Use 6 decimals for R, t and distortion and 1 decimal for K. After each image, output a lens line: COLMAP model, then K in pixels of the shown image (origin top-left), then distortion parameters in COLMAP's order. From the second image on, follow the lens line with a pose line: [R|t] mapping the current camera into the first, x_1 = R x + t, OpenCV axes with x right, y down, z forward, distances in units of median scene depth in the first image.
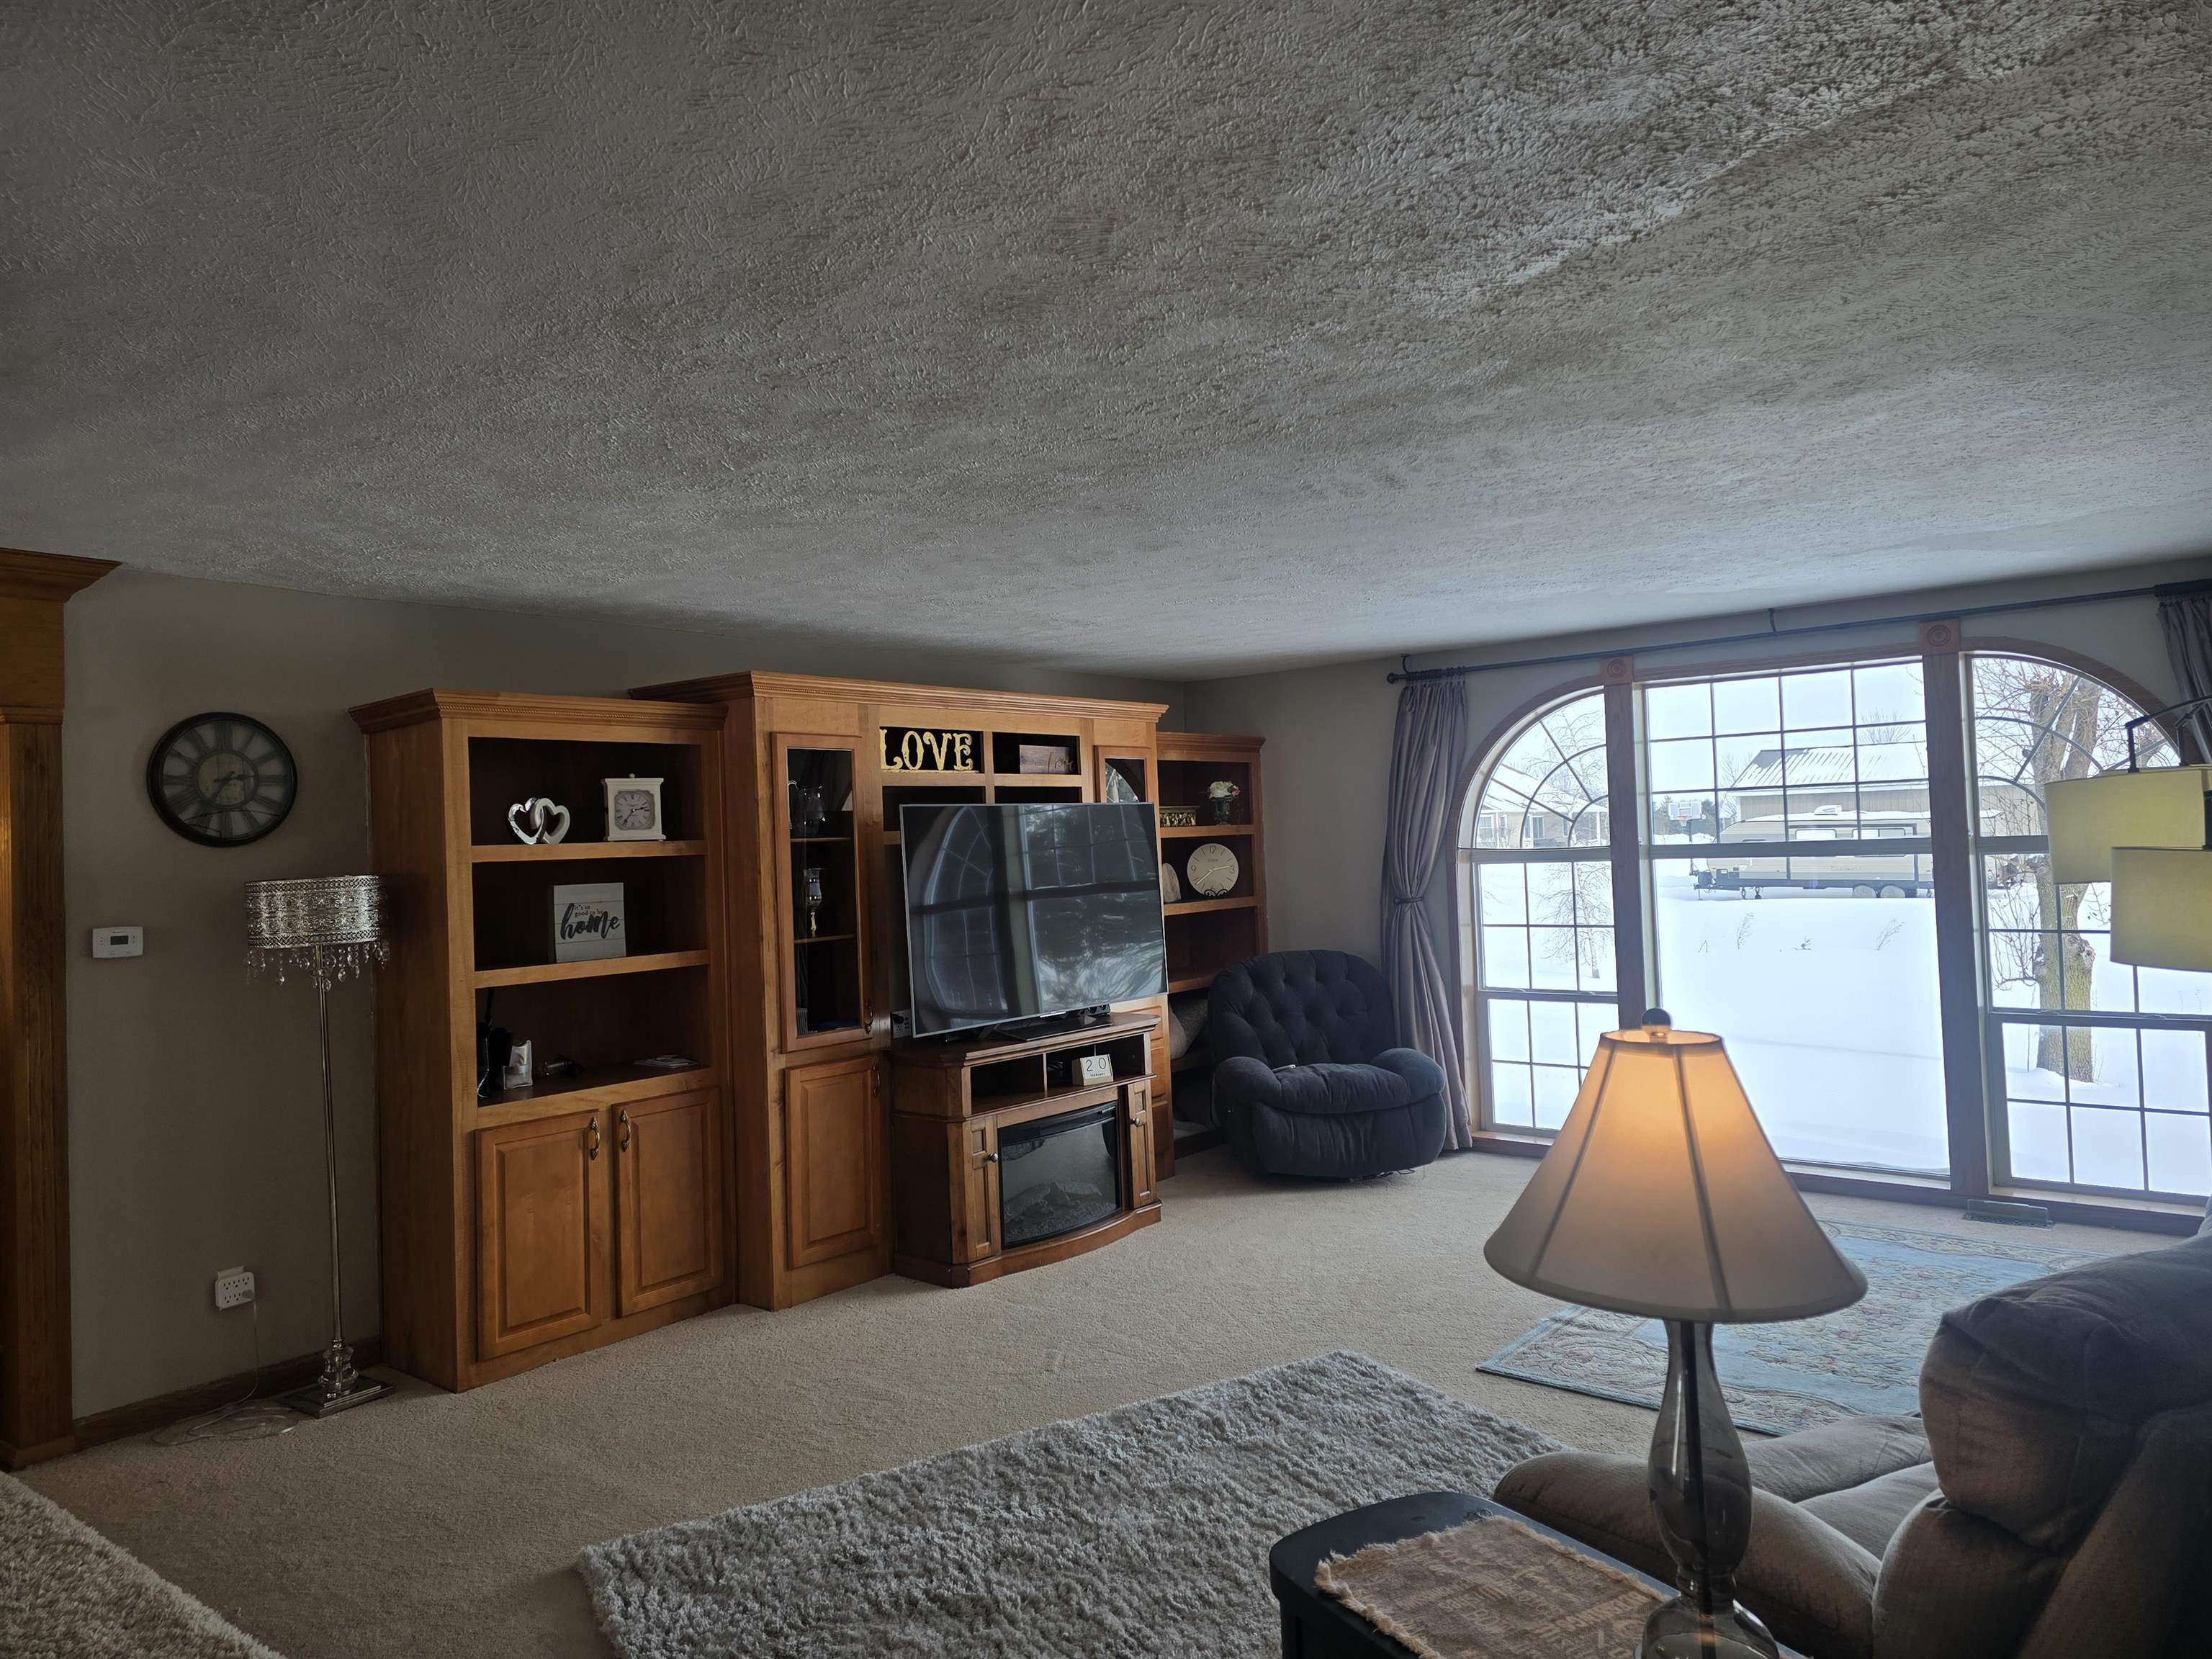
lens RADIAL K [[1493.6, 0, 1110.0], [0, 1493.6, 813.3], [0, 0, 1]] dist [0.004666, 0.001858]
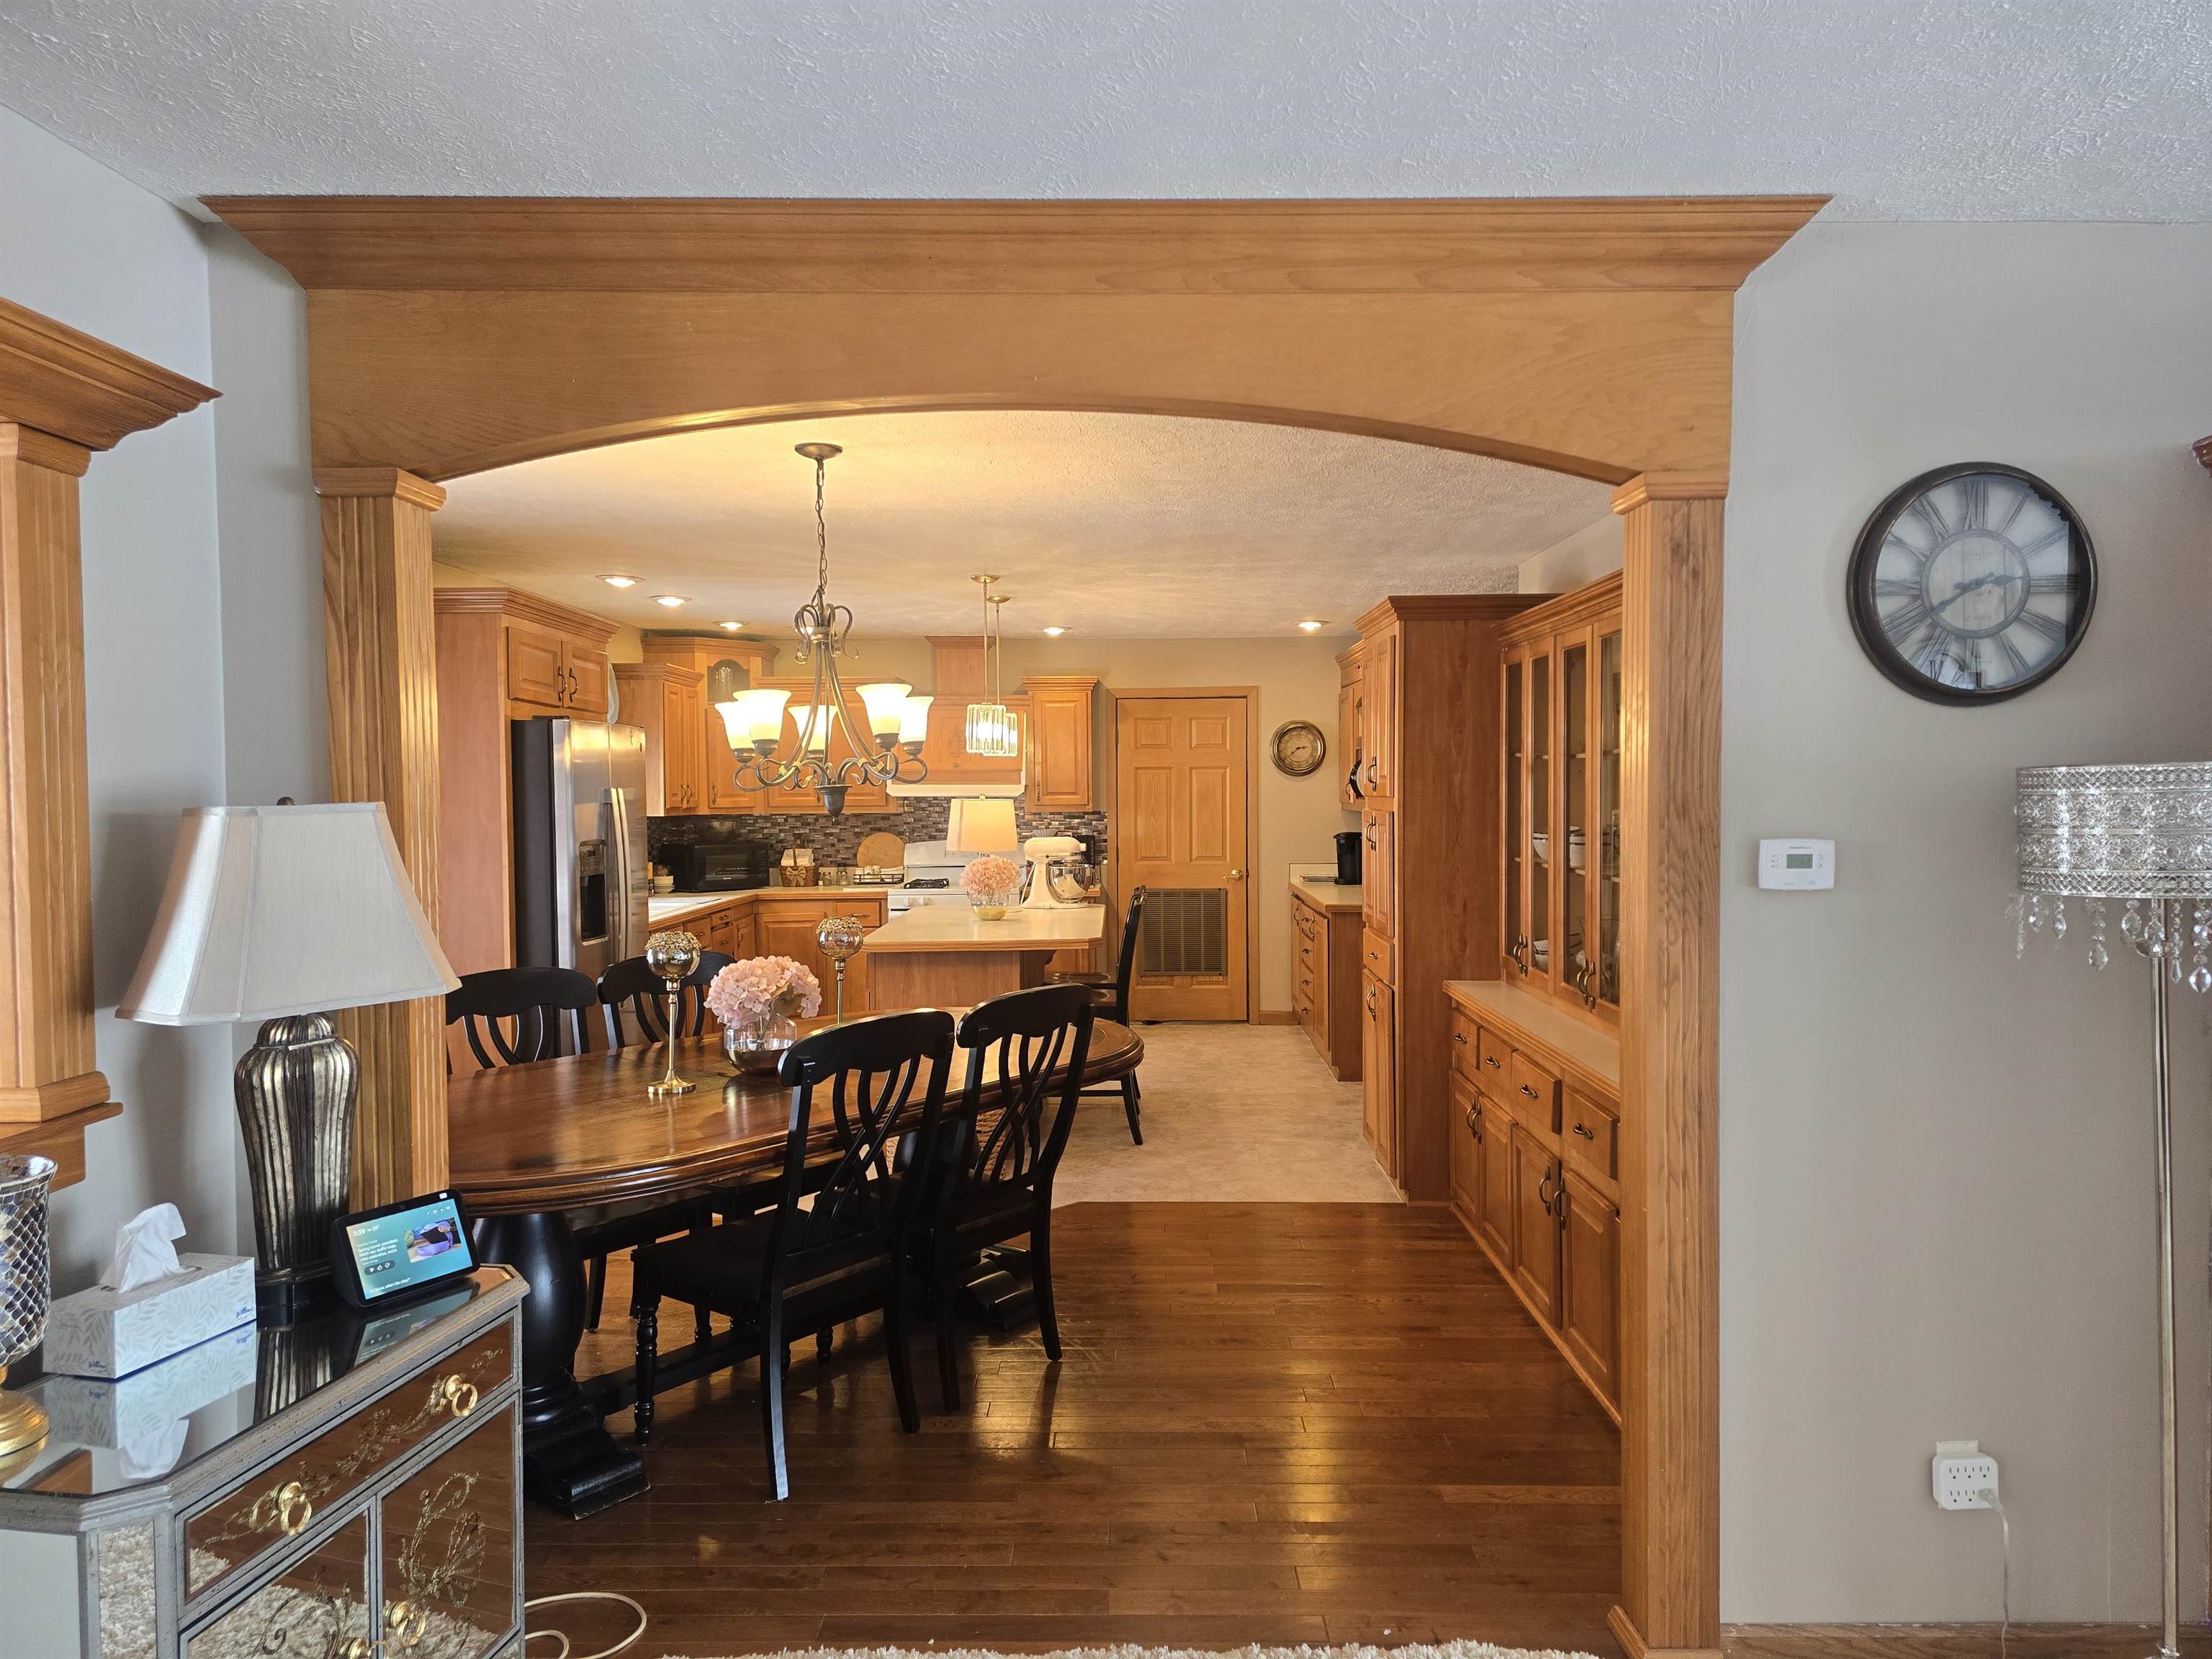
lens RADIAL K [[1493.6, 0, 1110.8], [0, 1493.6, 830.3], [0, 0, 1]] dist [0.004666, 0.001858]
pose [[0.625630, 0.050761, -0.778466, -0.358307], [0.004008, 0.997659, 0.068275, 0.029793], [0.780109, -0.045835, 0.623962, 0.402303]]
